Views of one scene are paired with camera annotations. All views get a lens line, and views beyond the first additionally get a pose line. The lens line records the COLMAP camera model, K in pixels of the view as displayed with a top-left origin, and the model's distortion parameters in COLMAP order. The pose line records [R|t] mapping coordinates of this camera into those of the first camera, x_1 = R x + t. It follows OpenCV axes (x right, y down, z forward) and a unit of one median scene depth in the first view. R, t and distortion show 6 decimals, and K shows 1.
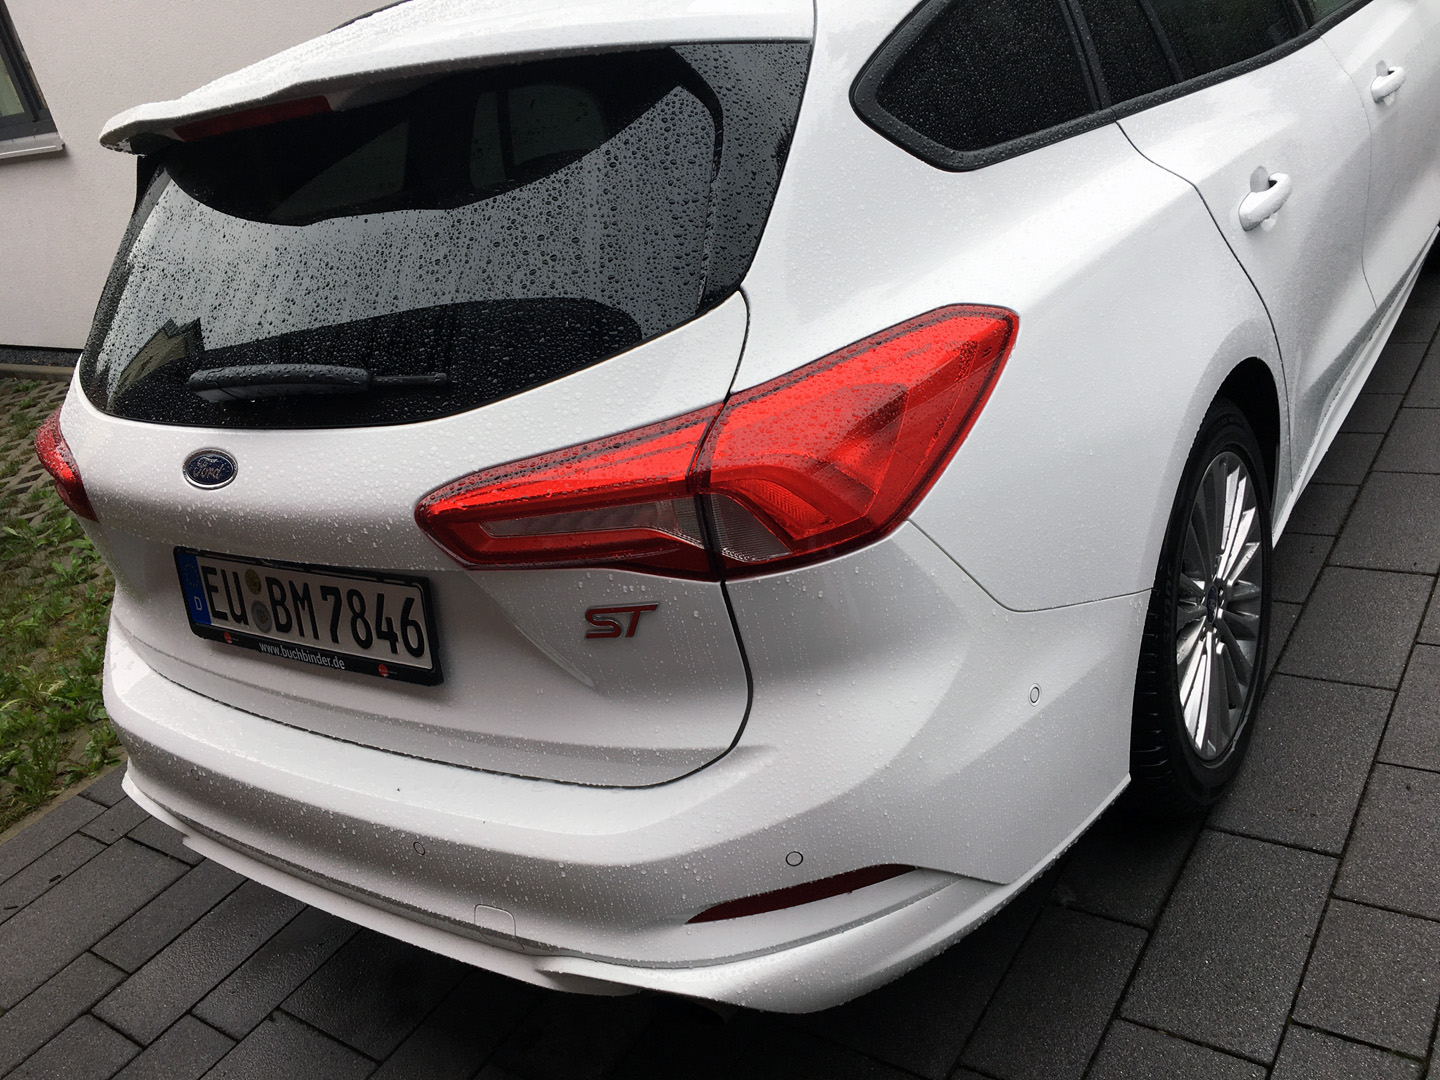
lens RADIAL K [[1212.1, 0, 716.7], [0, 1212.1, 562.1], [0, 0, 1]] dist [0.083389, -0.120759]
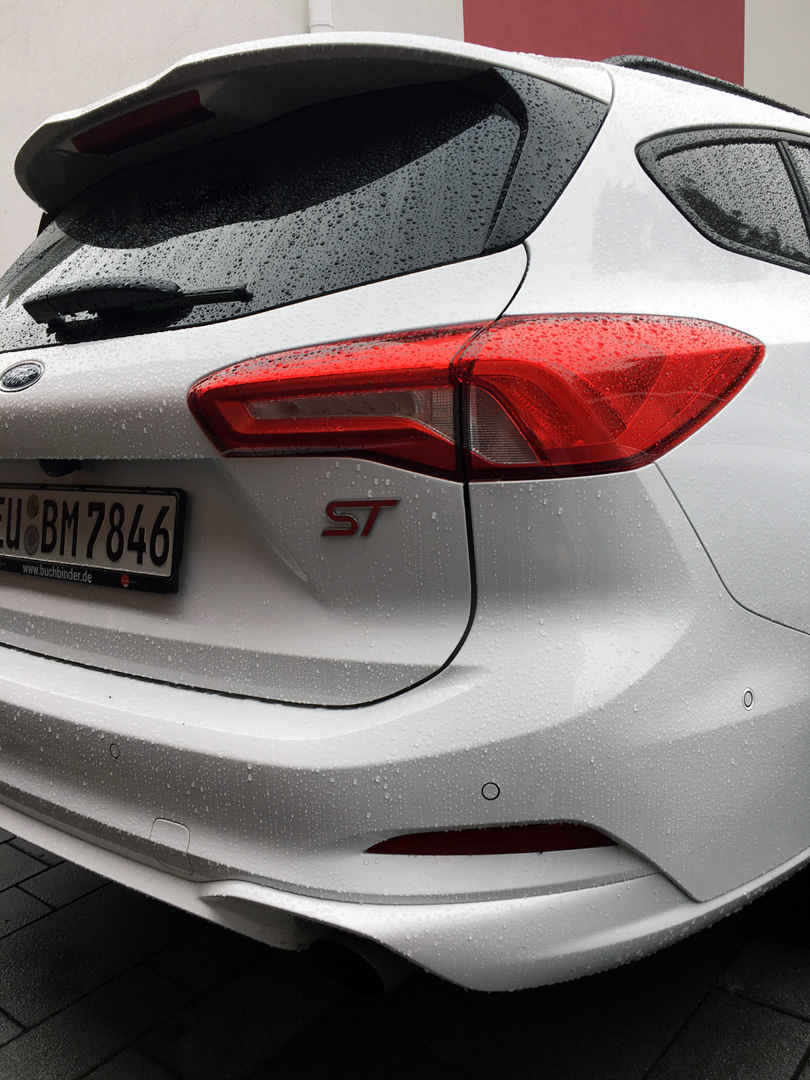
lens RADIAL K [[926.1, 0, 405.0], [0, 926.1, 540.0], [0, 0, 1]] dist [0.089092, -0.131977]
pose [[0.984199, 0.168151, -0.055482, 0.005262], [-0.176761, 0.951455, -0.251970, 0.247796], [0.010420, 0.257796, 0.966143, 0.242016]]
